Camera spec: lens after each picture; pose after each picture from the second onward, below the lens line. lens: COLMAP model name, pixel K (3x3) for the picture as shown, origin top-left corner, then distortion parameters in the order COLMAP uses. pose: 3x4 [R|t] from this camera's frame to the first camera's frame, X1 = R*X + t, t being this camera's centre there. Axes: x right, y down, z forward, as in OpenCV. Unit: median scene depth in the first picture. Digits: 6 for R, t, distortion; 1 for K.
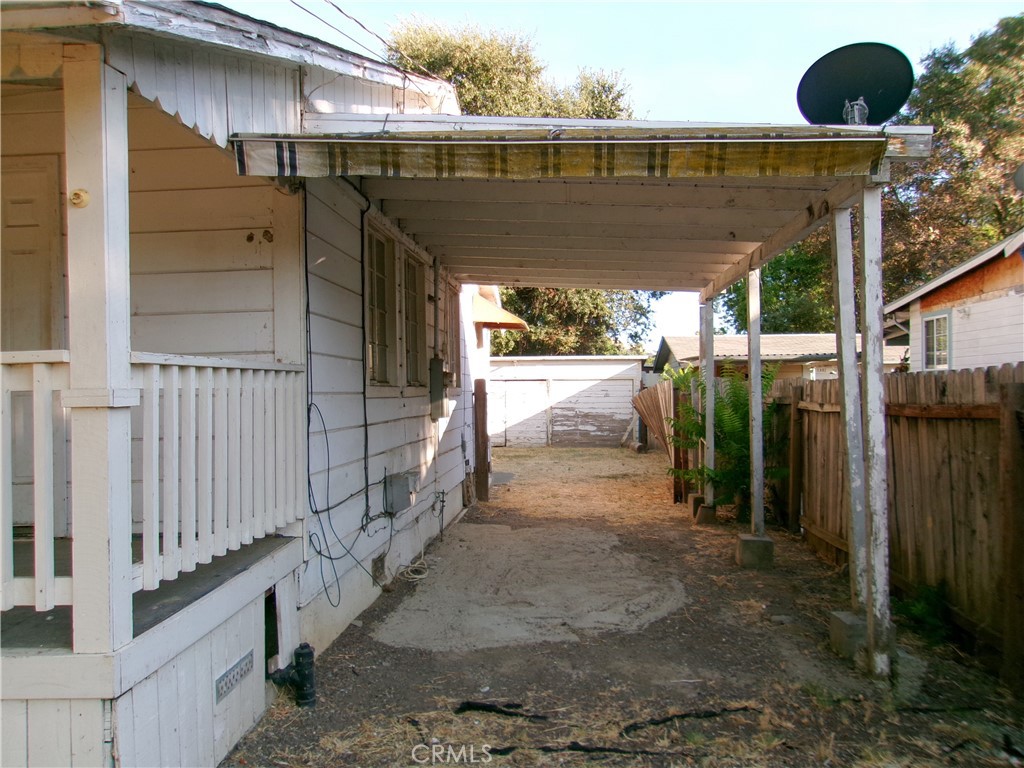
lens RADIAL K [[797.2, 0, 510.8], [0, 797.2, 381.9], [0, 0, 1]] dist [0.002201, 0.035082]
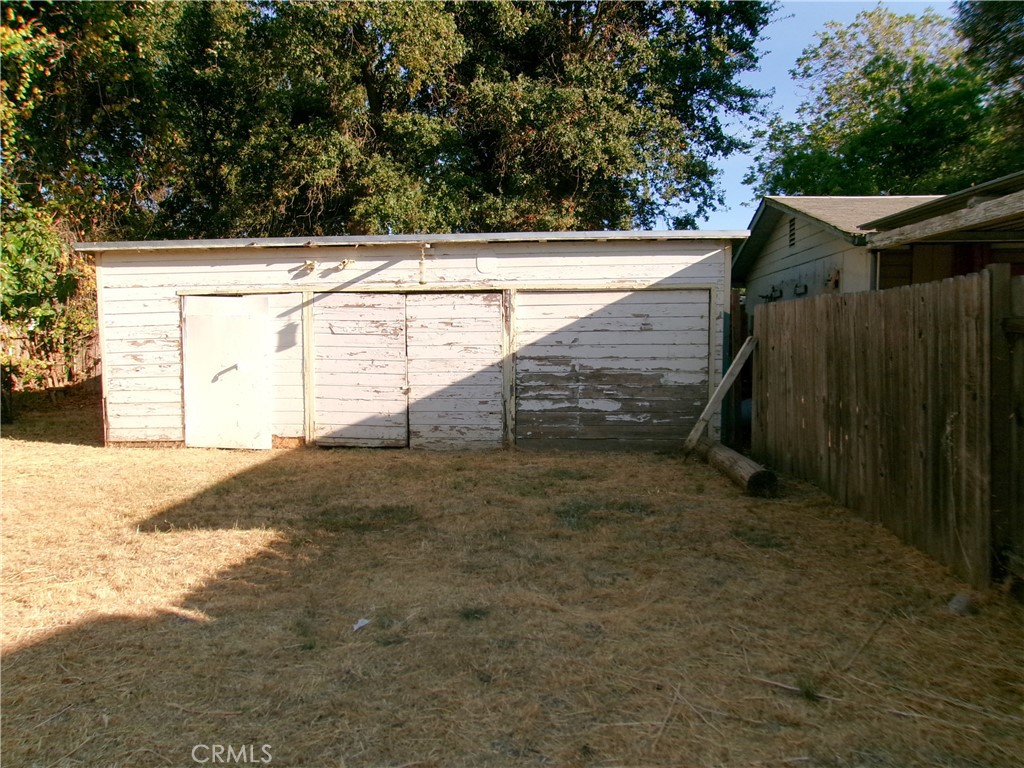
lens RADIAL K [[797.2, 0, 510.4], [0, 797.2, 383.0], [0, 0, 1]] dist [0.002201, 0.035082]
pose [[1.000000, -0.000223, 0.000942, 0.048516], [0.000153, 0.997299, 0.073442, 0.015034], [-0.000956, -0.073442, 0.997299, 0.578775]]
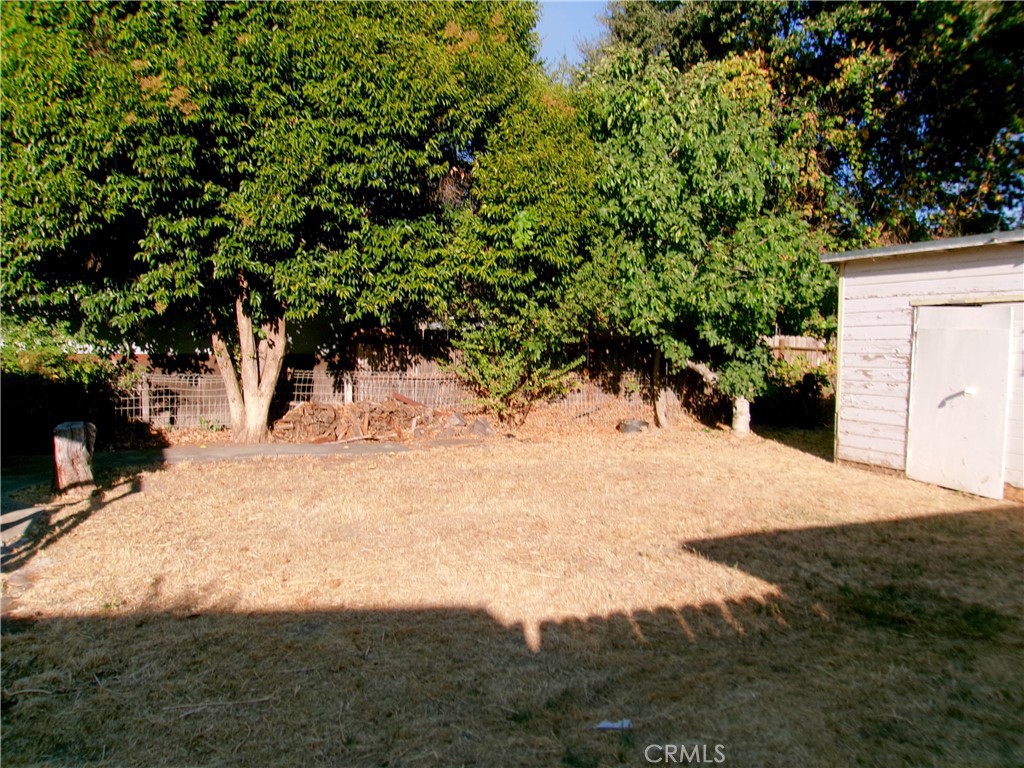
lens RADIAL K [[797.2, 0, 516.9], [0, 797.2, 376.8], [0, 0, 1]] dist [0.002201, 0.035082]
pose [[0.480190, 0.060772, -0.875056, 0.115440], [-0.018766, 0.998080, 0.059019, 0.014253], [0.876963, -0.011919, 0.480409, 0.661899]]
